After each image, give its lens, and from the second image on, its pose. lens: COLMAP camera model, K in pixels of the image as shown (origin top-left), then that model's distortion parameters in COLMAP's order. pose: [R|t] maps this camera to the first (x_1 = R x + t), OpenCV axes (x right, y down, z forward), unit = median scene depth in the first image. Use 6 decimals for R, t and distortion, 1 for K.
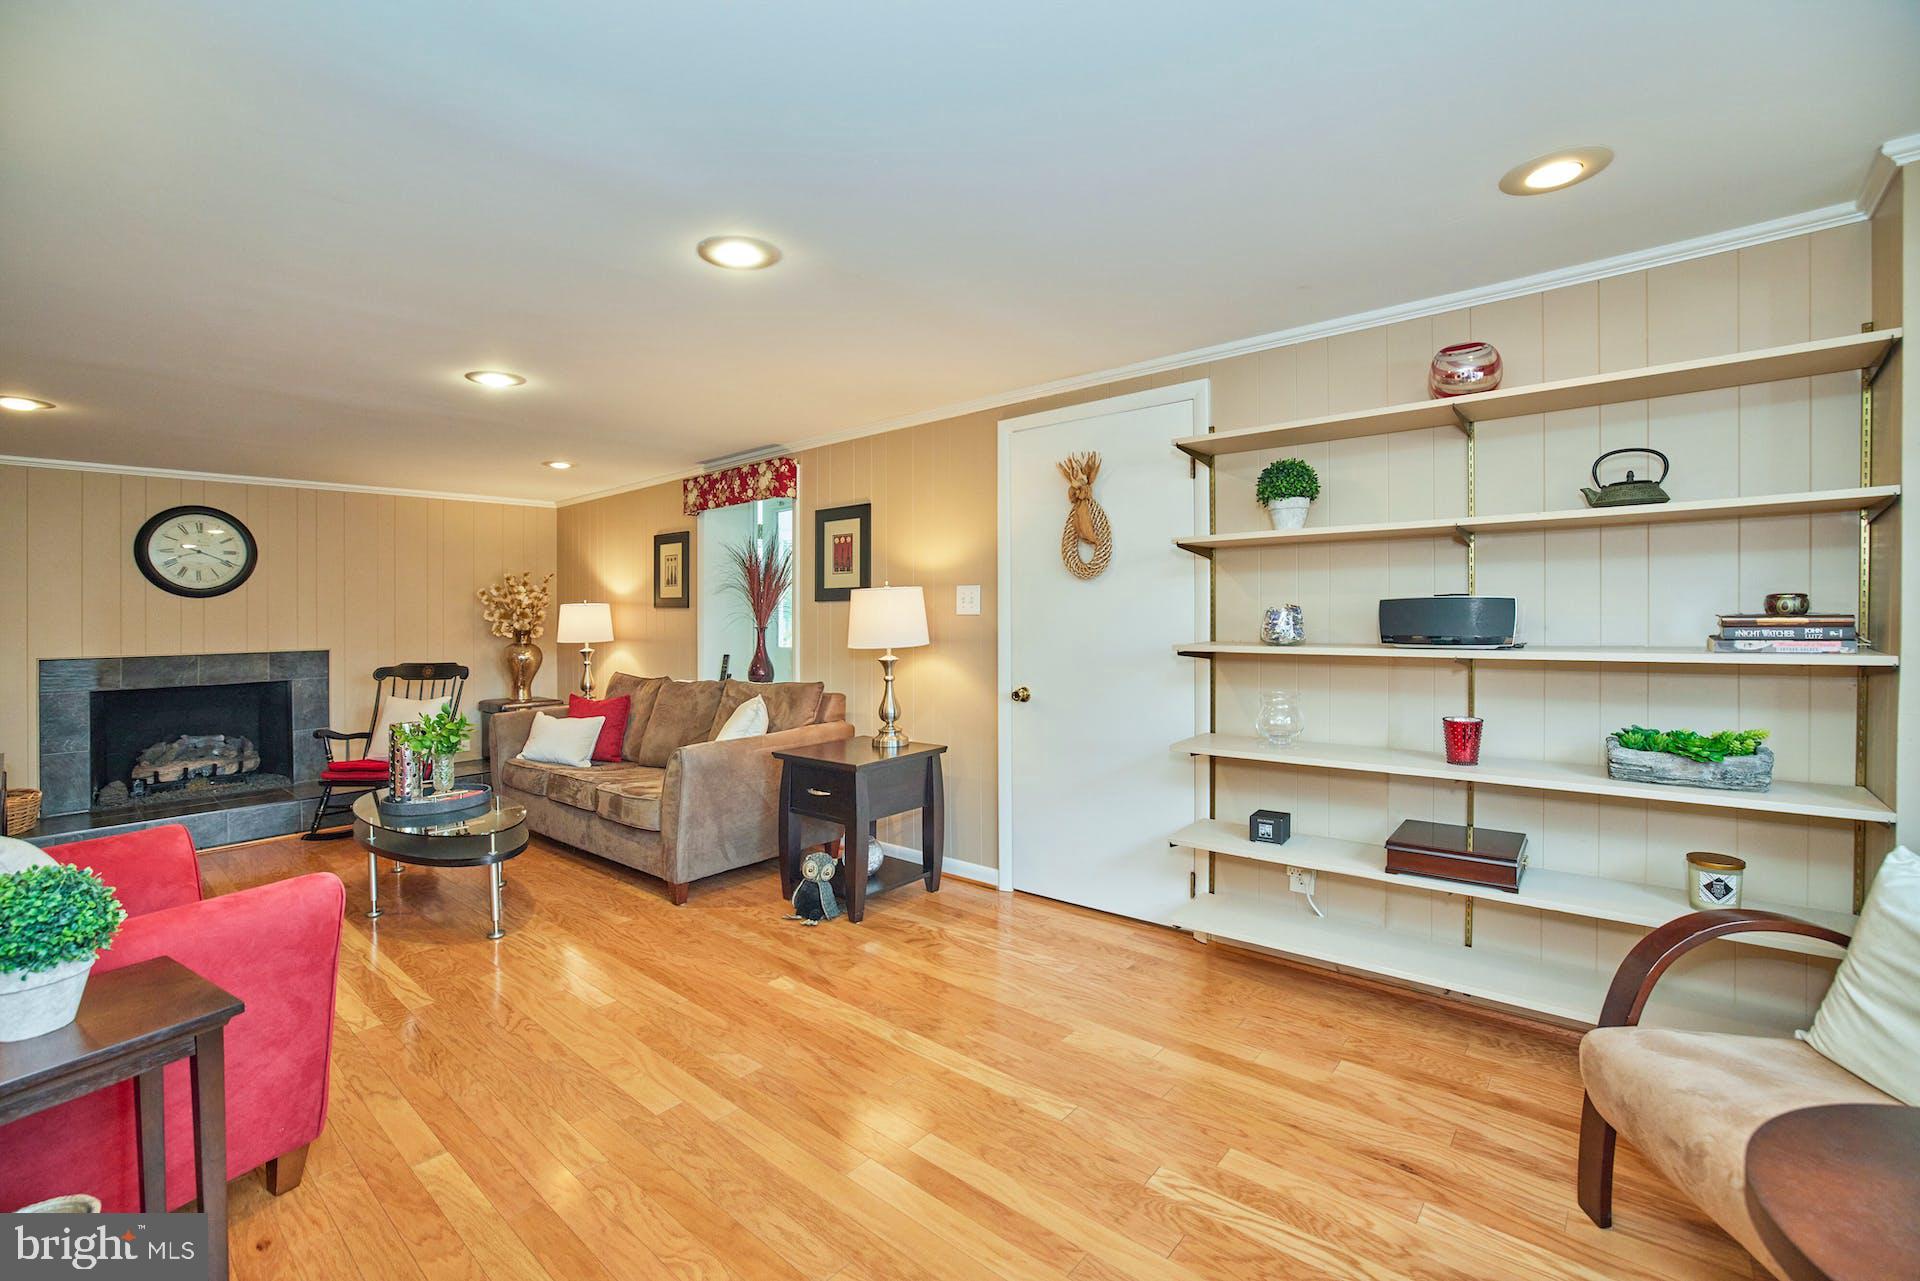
lens RADIAL K [[826.9, 0, 956.3], [0, 826.9, 632.0], [0, 0, 1]] dist [-0.015692, 0.000008]
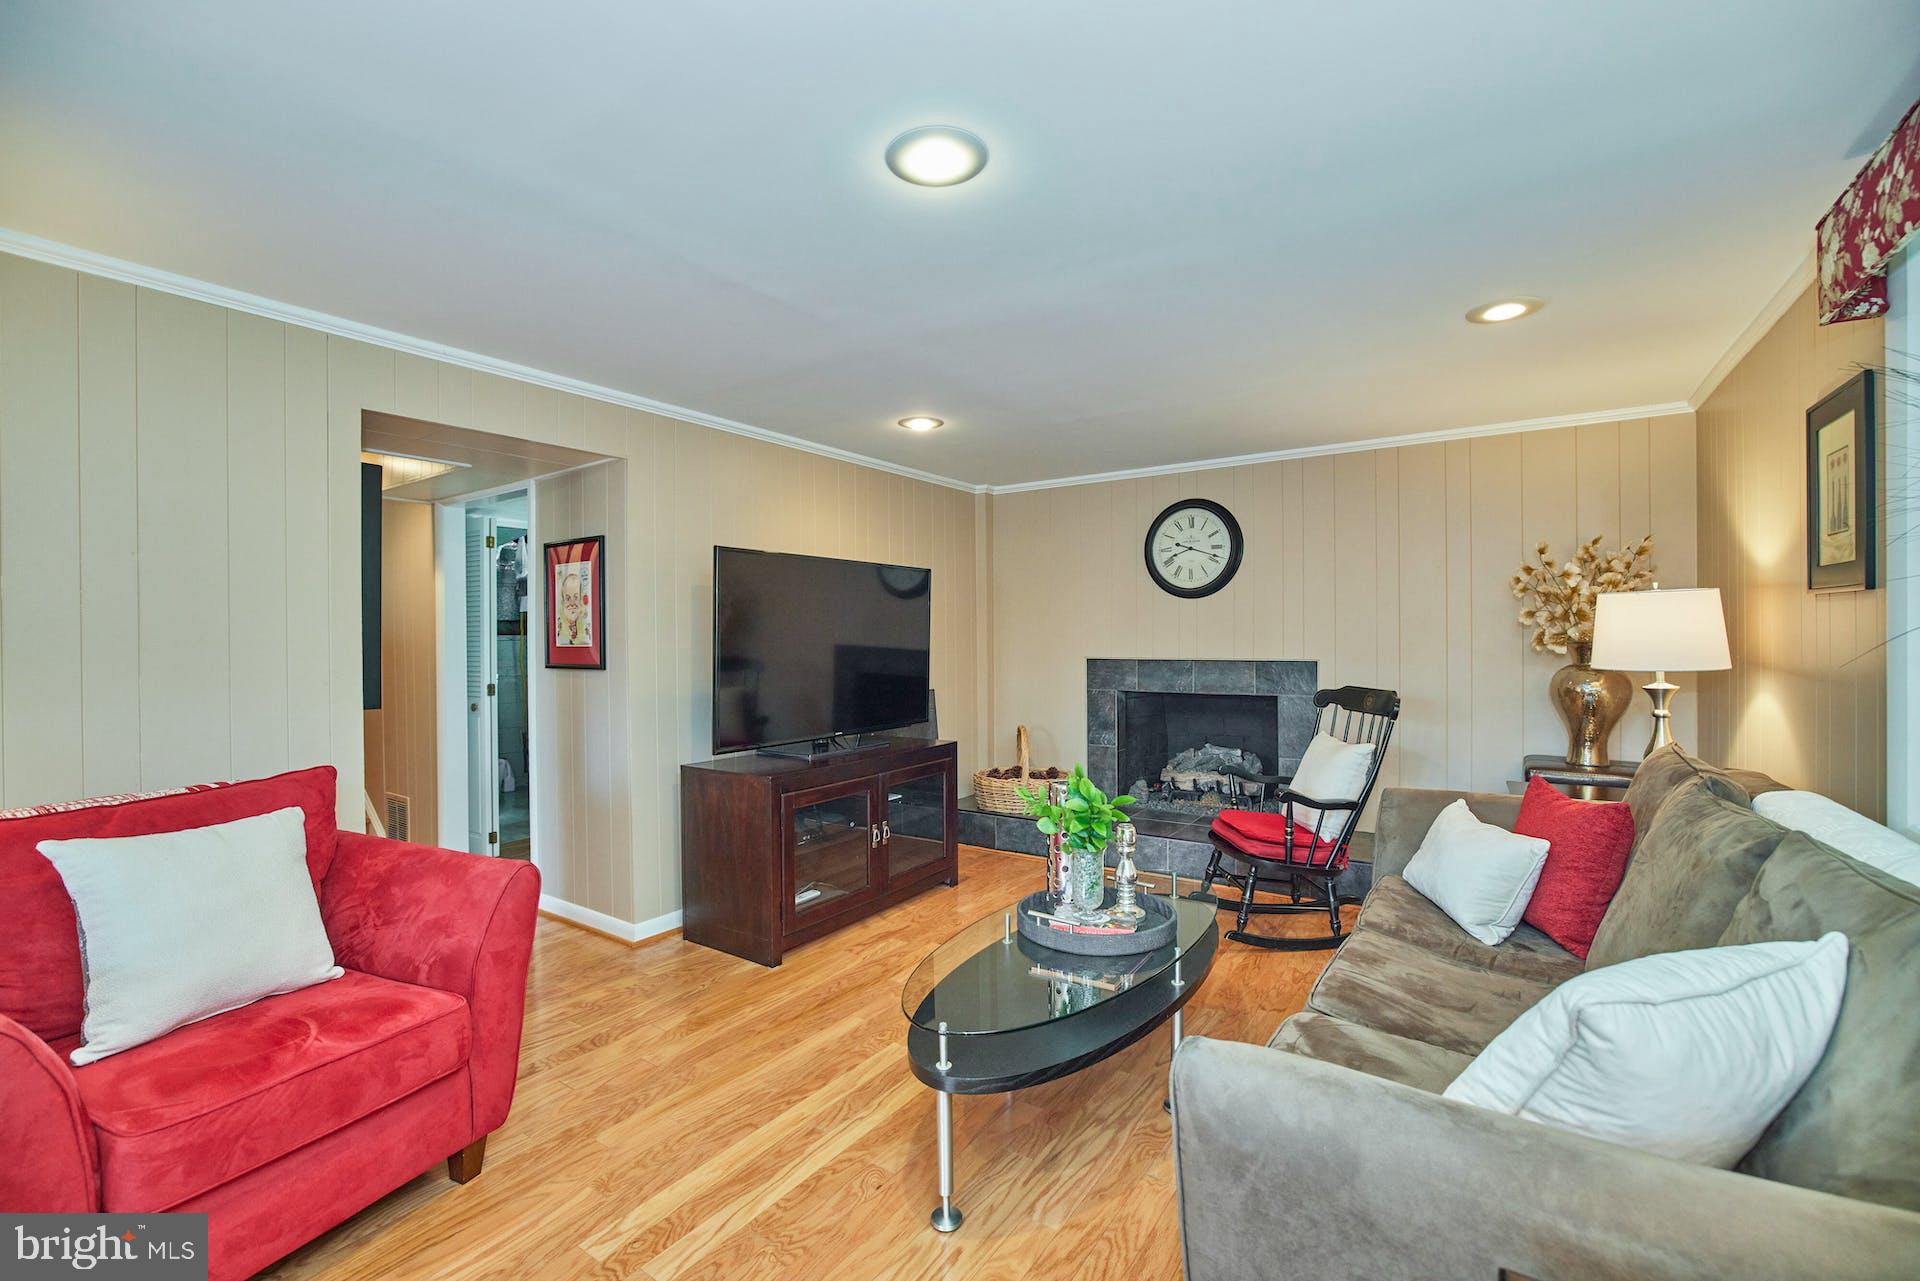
lens RADIAL K [[826.9, 0, 961.3], [0, 826.9, 630.2], [0, 0, 1]] dist [-0.015692, 0.000008]
pose [[0.112521, 0.008740, -0.993611, -0.027167], [-0.017185, 0.999829, 0.006848, -0.007637], [0.993501, 0.016304, 0.112652, 0.614853]]
